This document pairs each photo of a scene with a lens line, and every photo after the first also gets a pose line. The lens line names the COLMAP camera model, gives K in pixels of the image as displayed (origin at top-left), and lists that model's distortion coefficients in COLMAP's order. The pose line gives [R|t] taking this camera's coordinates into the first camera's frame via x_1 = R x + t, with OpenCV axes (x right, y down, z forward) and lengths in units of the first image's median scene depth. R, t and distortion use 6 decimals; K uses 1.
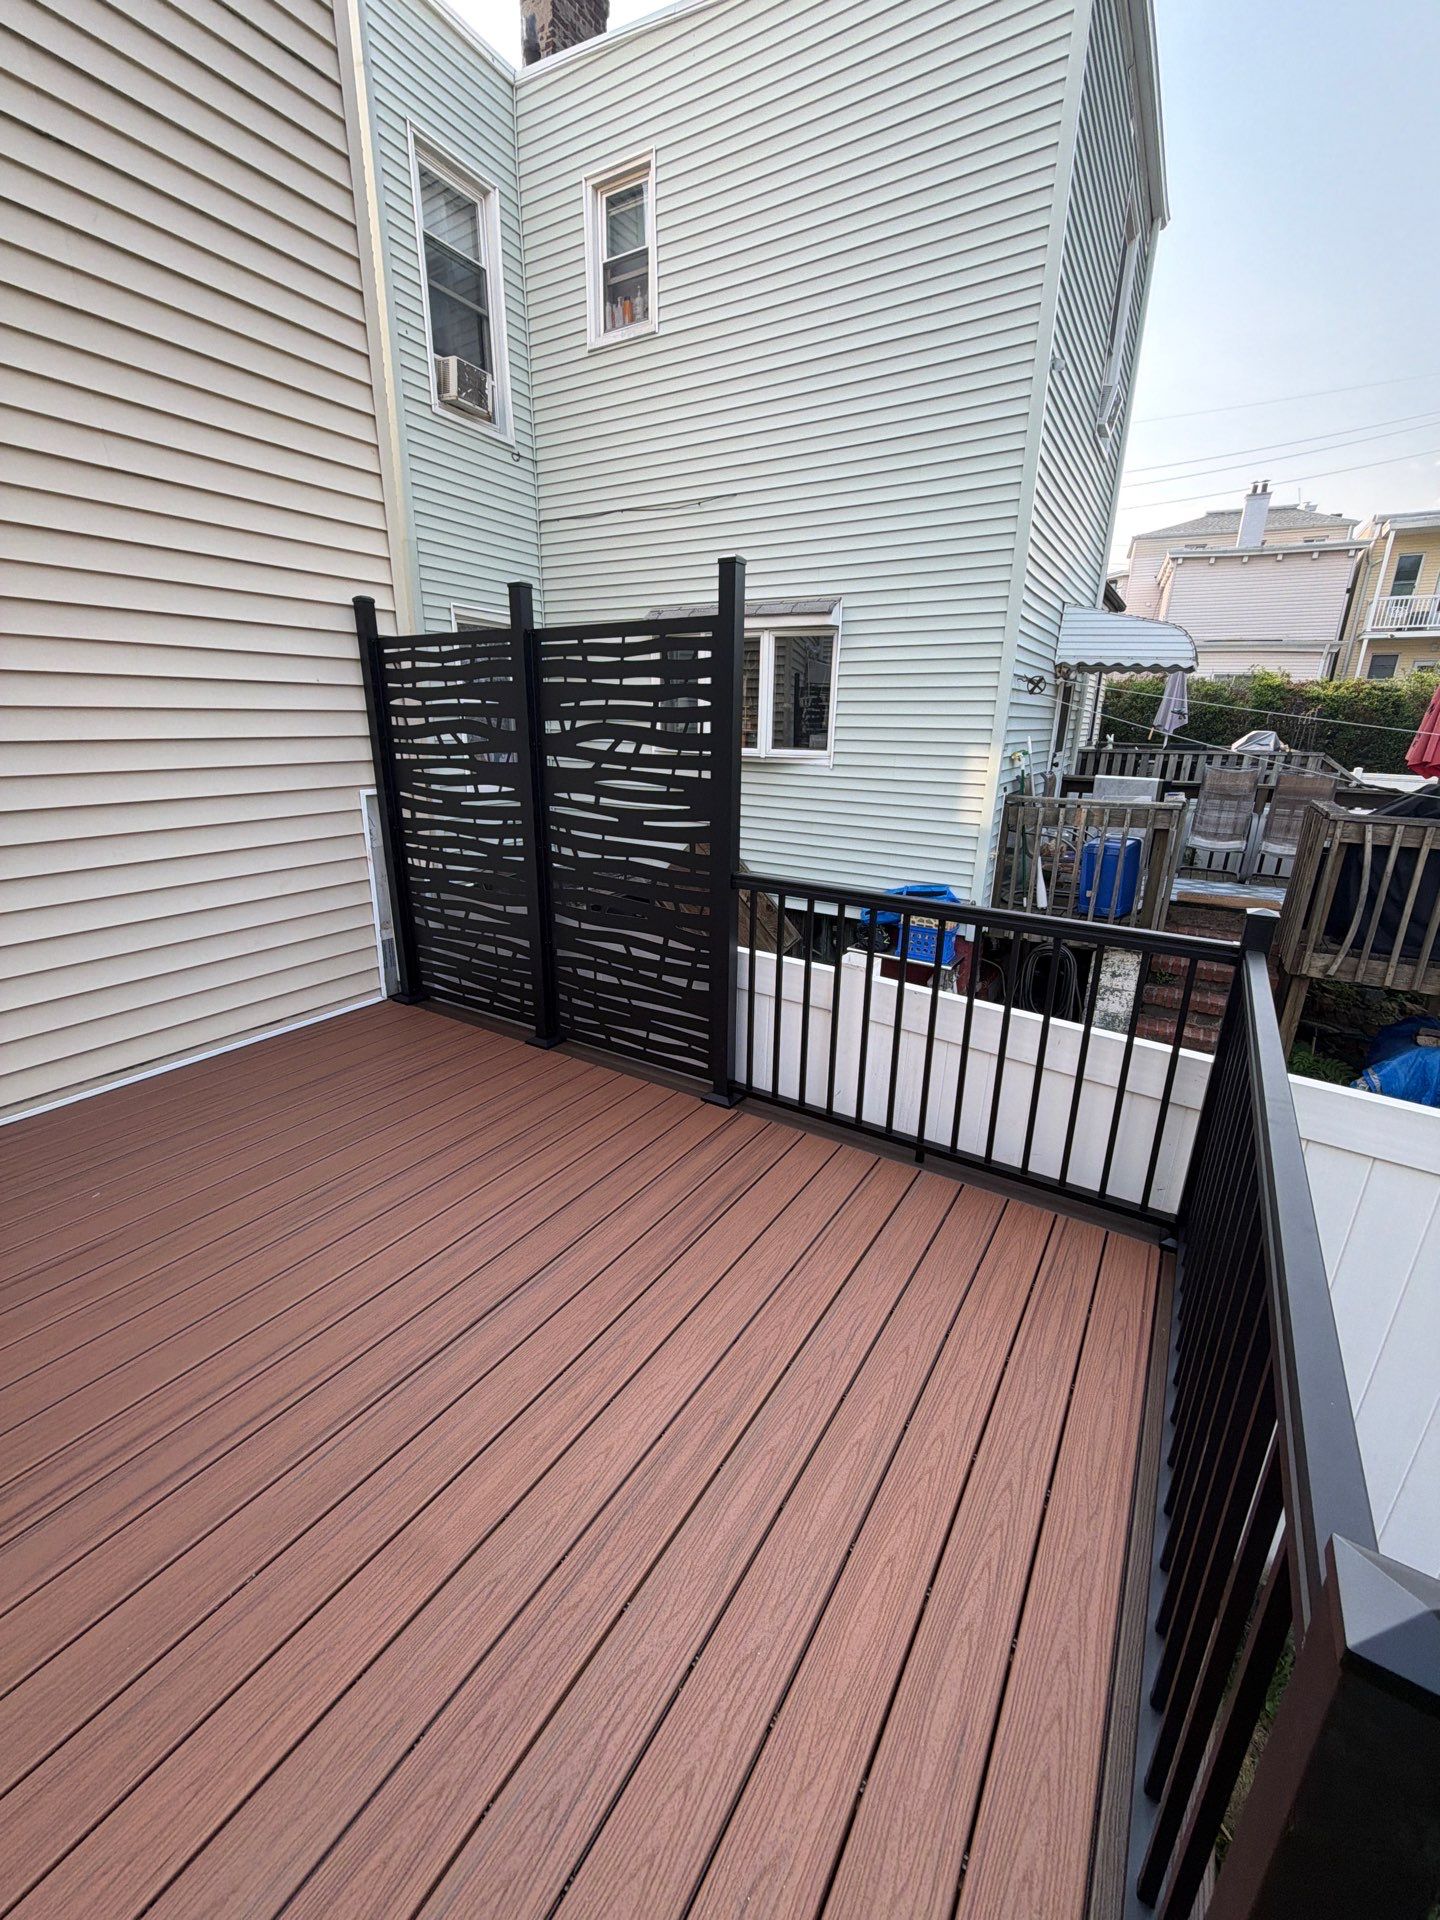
lens RADIAL K [[774.0, 0, 728.0], [0, 774.0, 975.1], [0, 0, 1]] dist [0.004454, -0.000505]
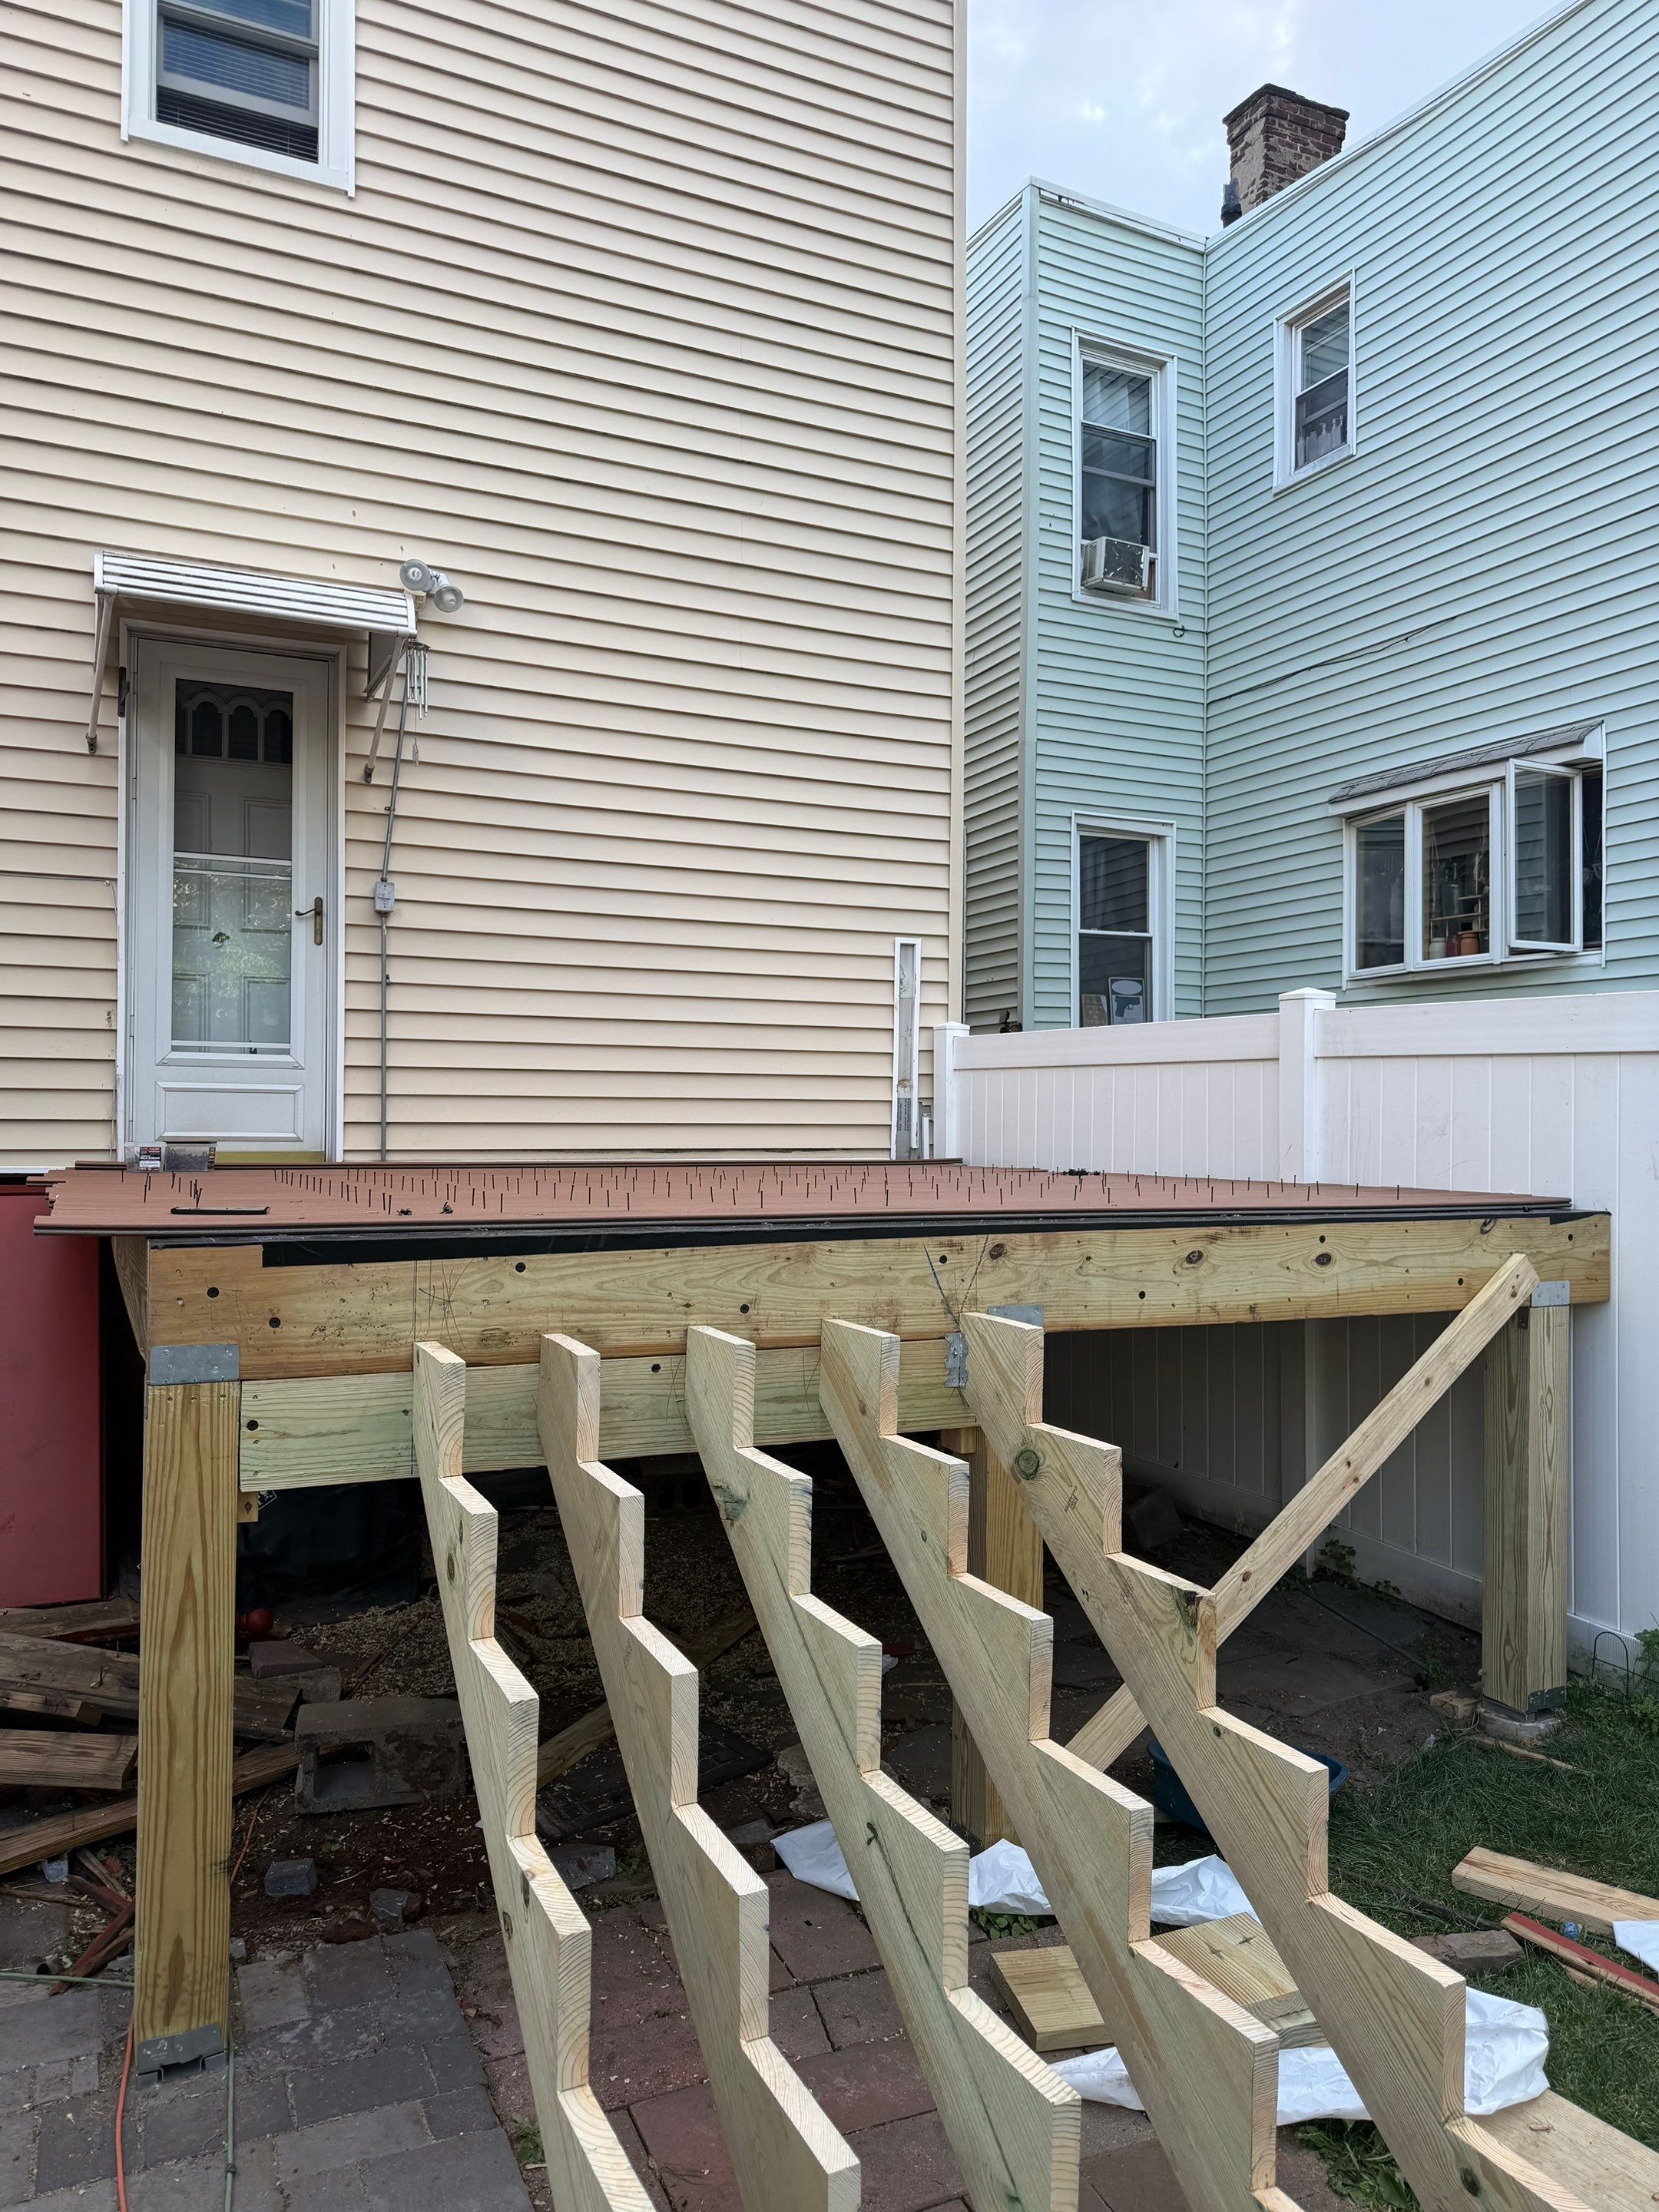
lens RADIAL K [[1620.8, 0, 827.7], [0, 1620.8, 1092.5], [0, 0, 1]] dist [0.065104, -0.012764]
pose [[0.849824, -0.021201, -0.526640, 0.299901], [-0.157870, 0.943077, -0.292716, 0.317219], [0.502868, 0.331897, 0.798103, -0.343191]]
